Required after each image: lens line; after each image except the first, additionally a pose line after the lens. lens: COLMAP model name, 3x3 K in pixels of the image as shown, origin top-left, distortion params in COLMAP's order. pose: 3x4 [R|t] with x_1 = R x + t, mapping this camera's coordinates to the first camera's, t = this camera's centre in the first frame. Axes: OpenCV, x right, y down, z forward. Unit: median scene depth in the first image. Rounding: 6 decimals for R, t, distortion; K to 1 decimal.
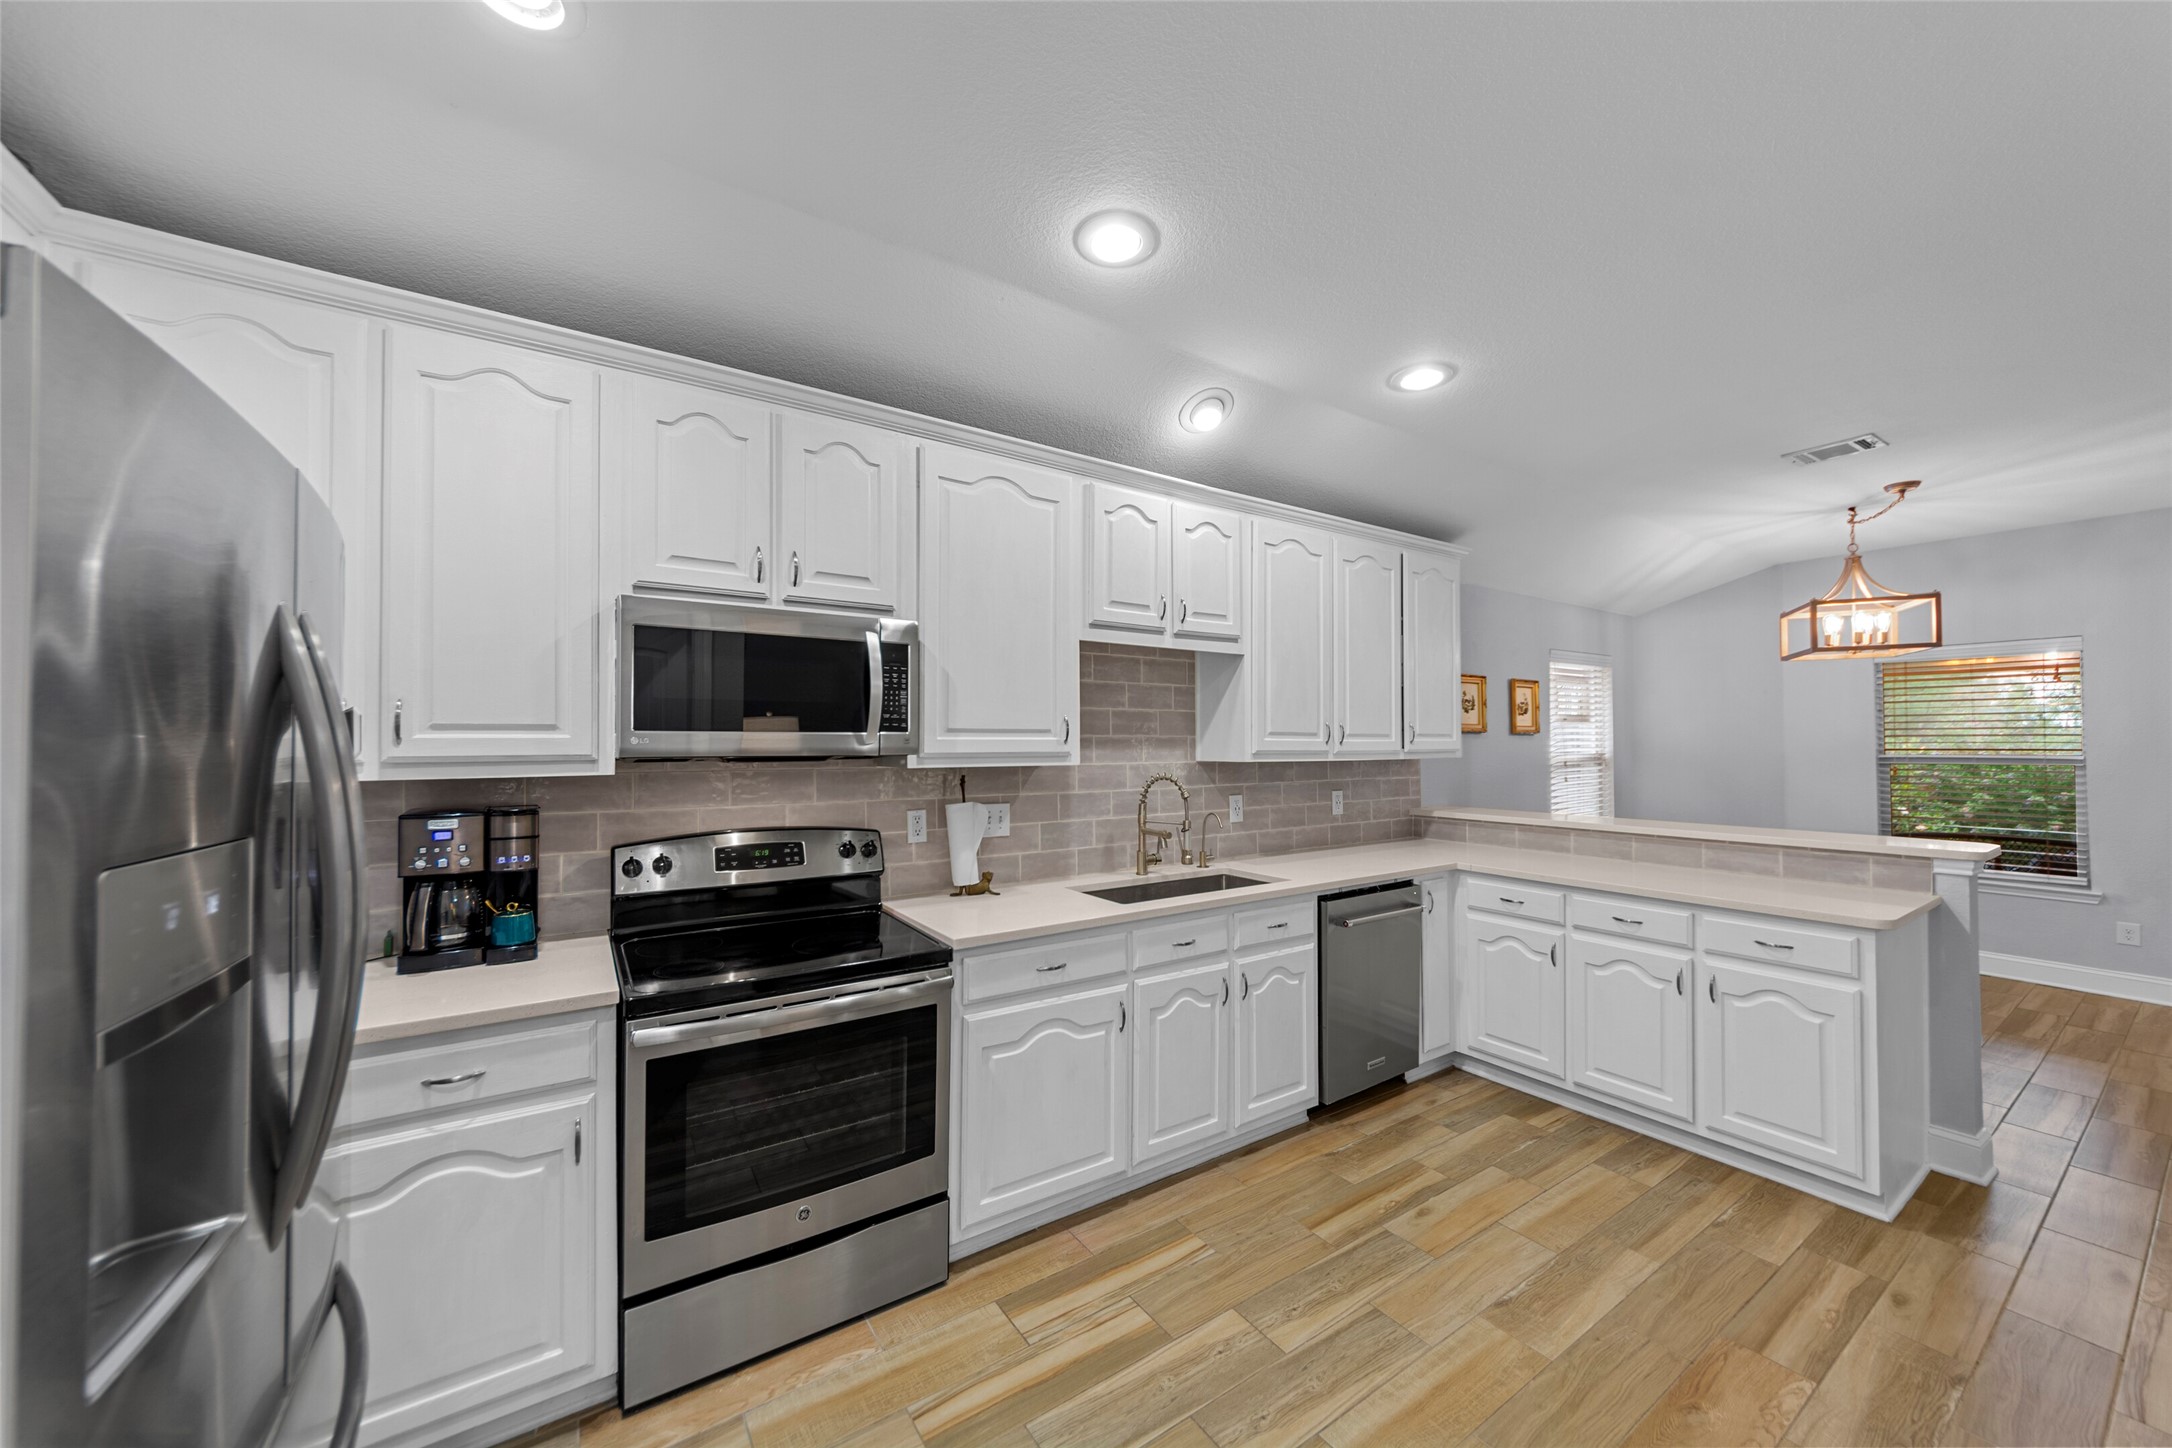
lens RADIAL K [[771.6, 0, 1090.9], [0, 771.6, 731.9], [0, 0, 1]] dist [-0.002125, -0.000440]
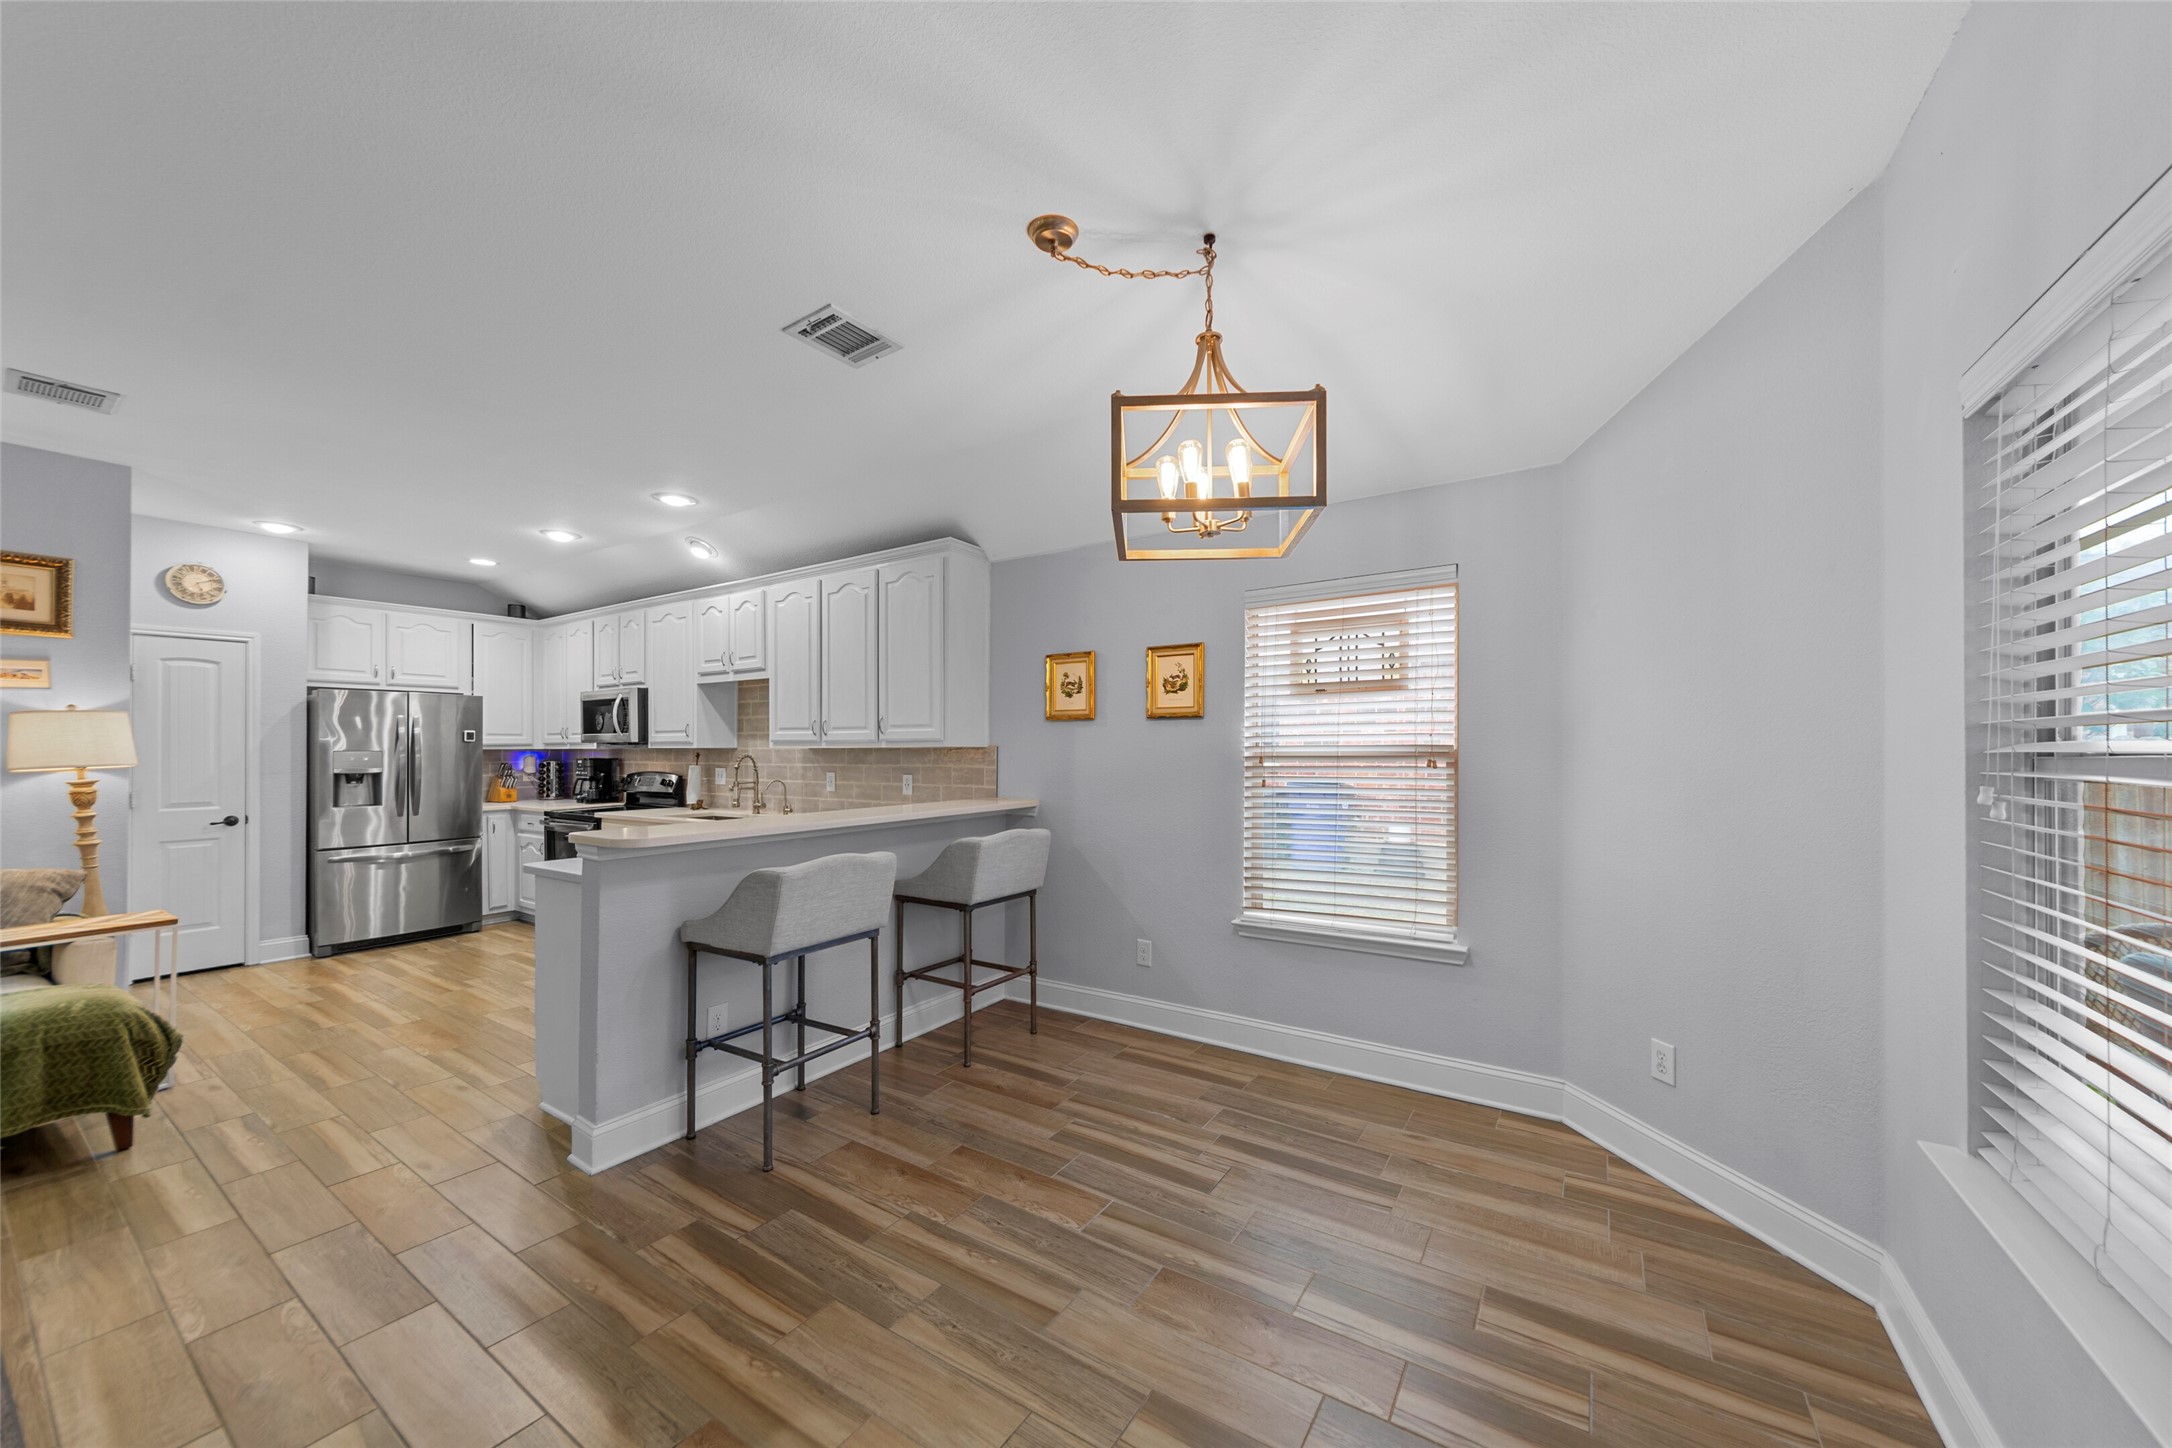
lens RADIAL K [[783.3, 0, 1089.5], [0, 783.3, 744.2], [0, 0, 1]] dist [0.001918, 0.000081]
pose [[0.394829, -0.005337, -0.918739, 1.978098], [0.014664, 0.999892, 0.000494, 0.042575], [0.918637, -0.013668, 0.394865, 1.014956]]
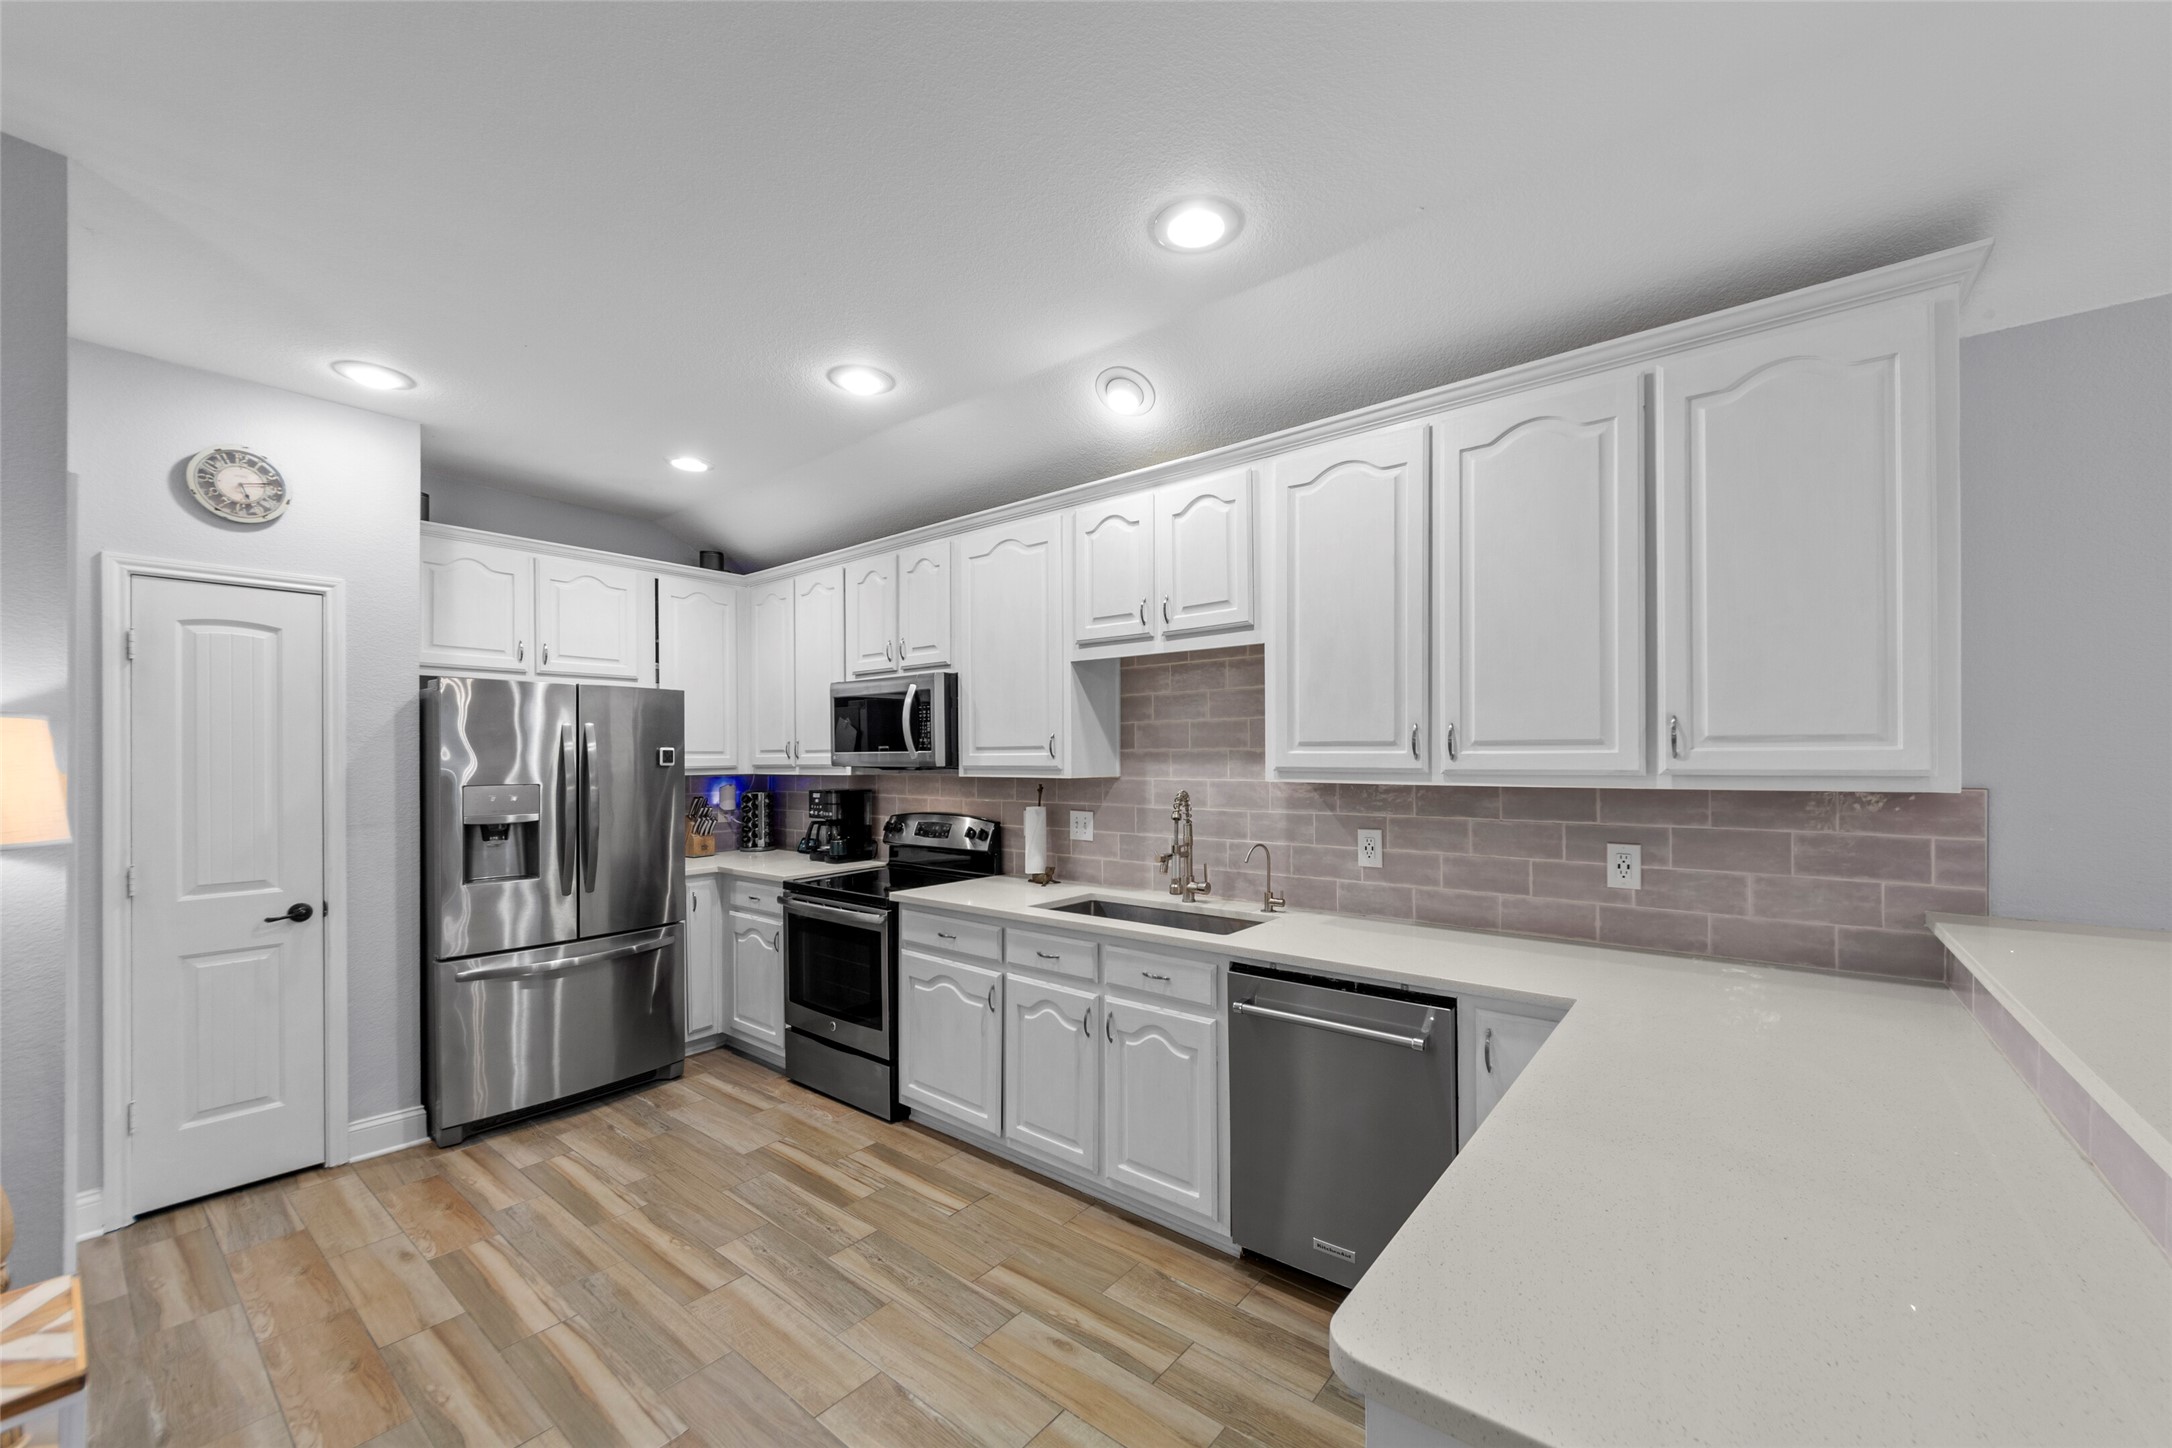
lens RADIAL K [[834.5, 0, 1094.7], [0, 834.5, 755.2], [0, 0, 1]] dist [-0.000483, -0.000437]
pose [[0.307704, -0.002605, -0.951478, 0.989481], [0.017085, 0.999850, 0.002788, 0.007490], [0.951329, -0.017114, 0.307703, 0.605985]]
